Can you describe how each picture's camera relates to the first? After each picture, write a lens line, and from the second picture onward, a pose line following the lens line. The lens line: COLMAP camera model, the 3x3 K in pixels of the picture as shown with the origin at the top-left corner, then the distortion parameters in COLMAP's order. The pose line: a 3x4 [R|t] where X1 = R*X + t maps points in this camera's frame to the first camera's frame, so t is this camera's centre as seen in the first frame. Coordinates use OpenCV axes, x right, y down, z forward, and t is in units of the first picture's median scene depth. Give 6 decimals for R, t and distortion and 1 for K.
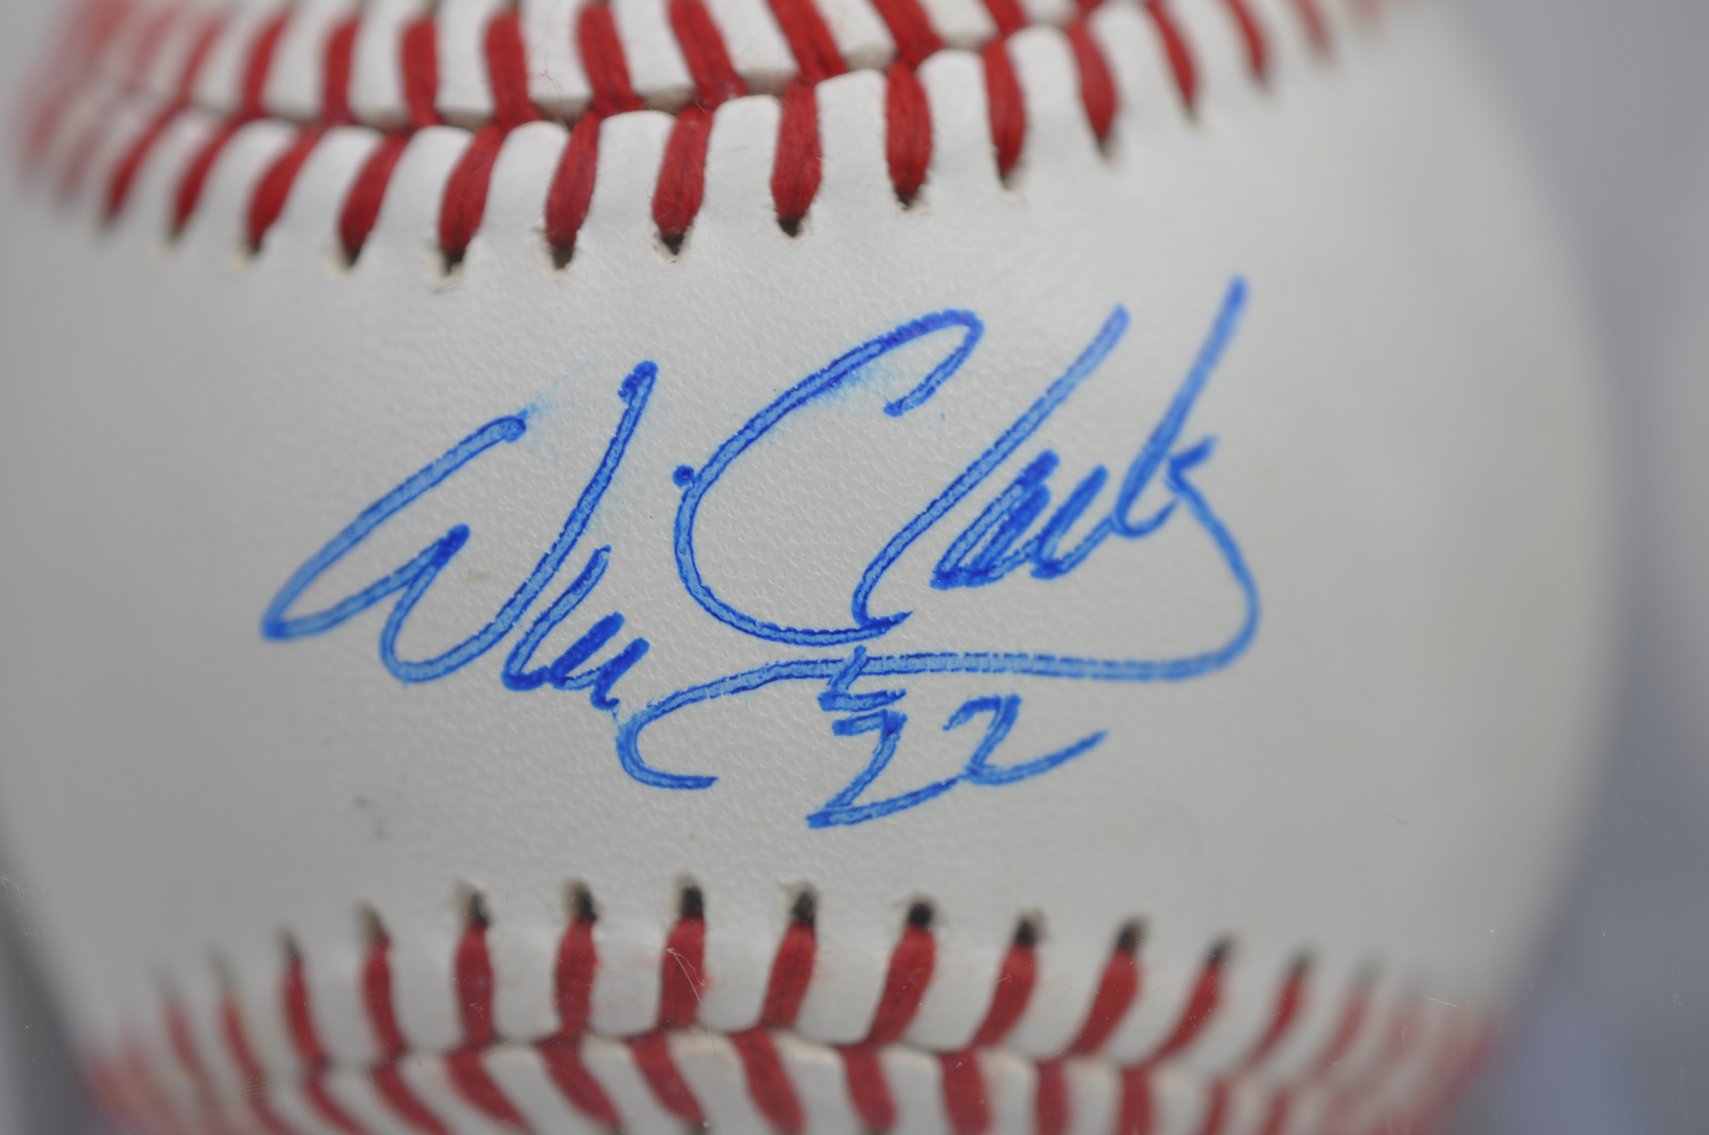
lens RADIAL K [[3741.7, 0, 862.9], [0, 3741.7, 565.9], [0, 0, 1]] dist [0.105460, 0.000000]
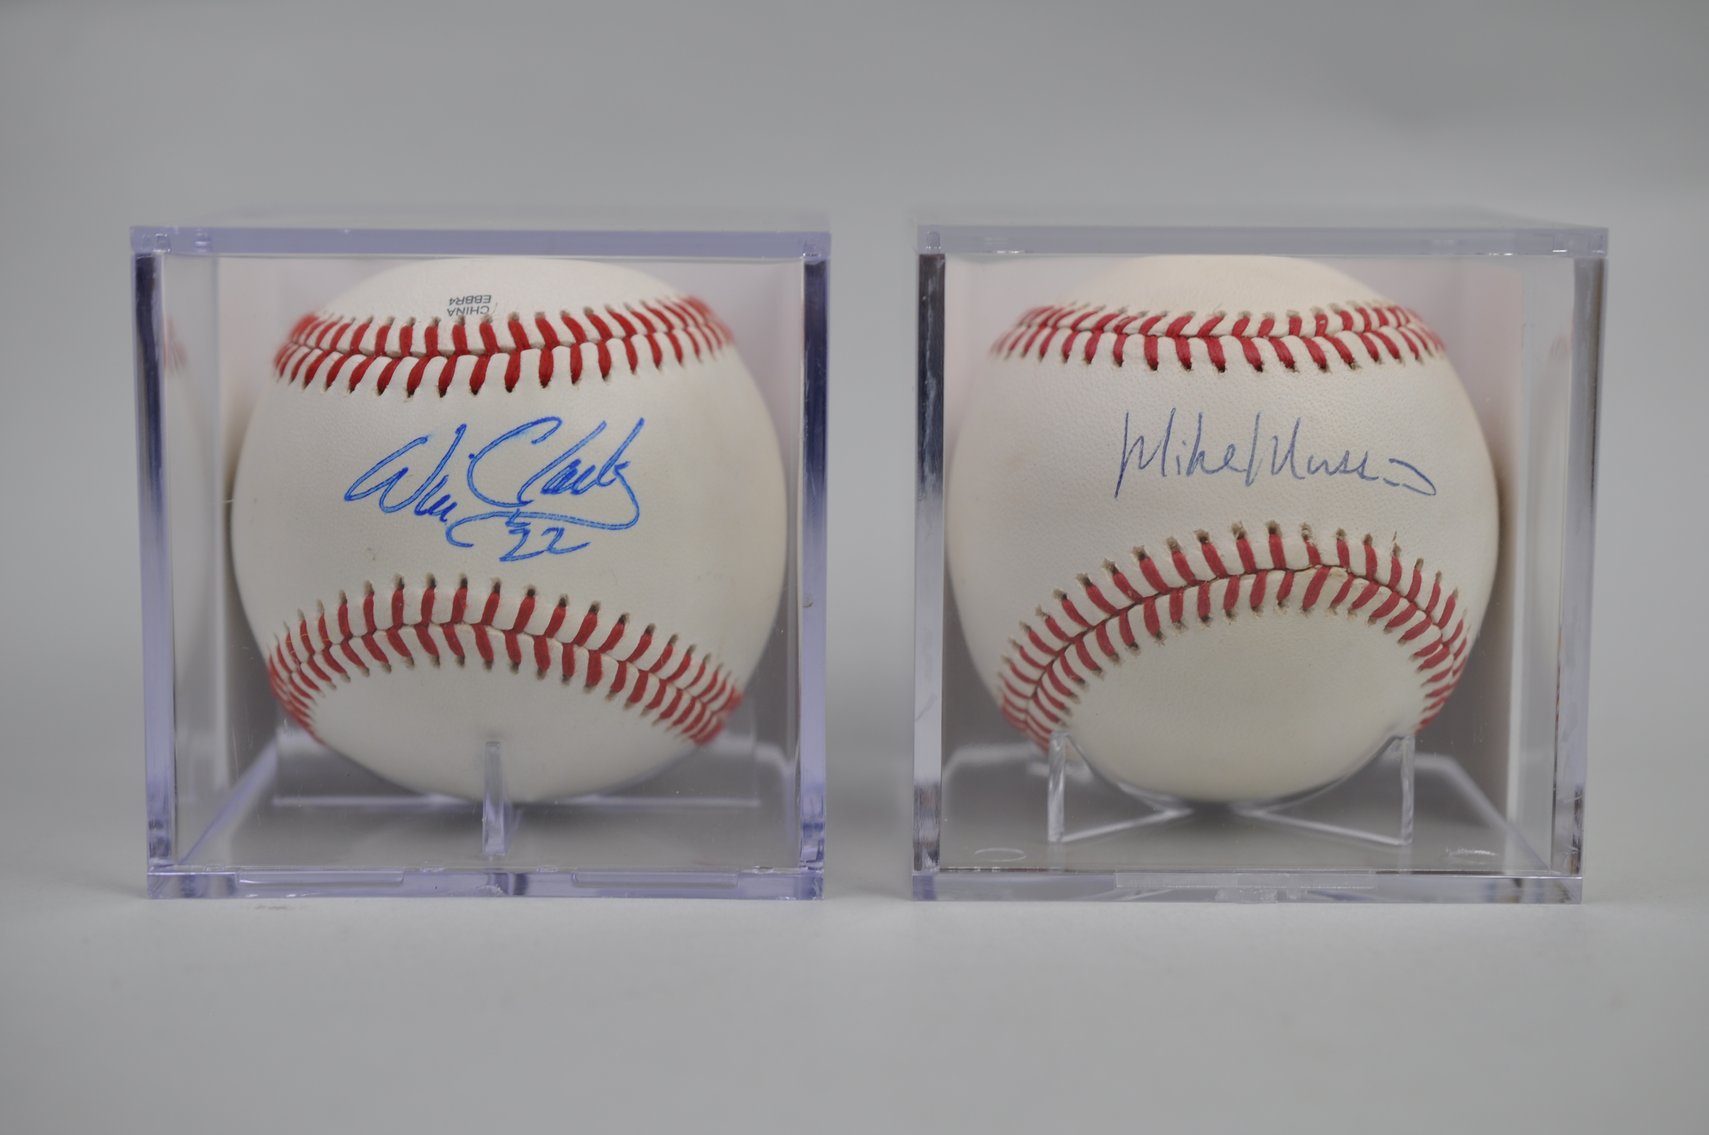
lens RADIAL K [[3741.7, 0, 849.6], [0, 3741.7, 567.8], [0, 0, 1]] dist [0.105460, 0.000000]
pose [[0.997327, 0.072691, 0.007422, 0.277459], [-0.070463, 0.983669, -0.165622, 0.615310], [-0.019340, 0.164656, 0.986161, -2.363728]]
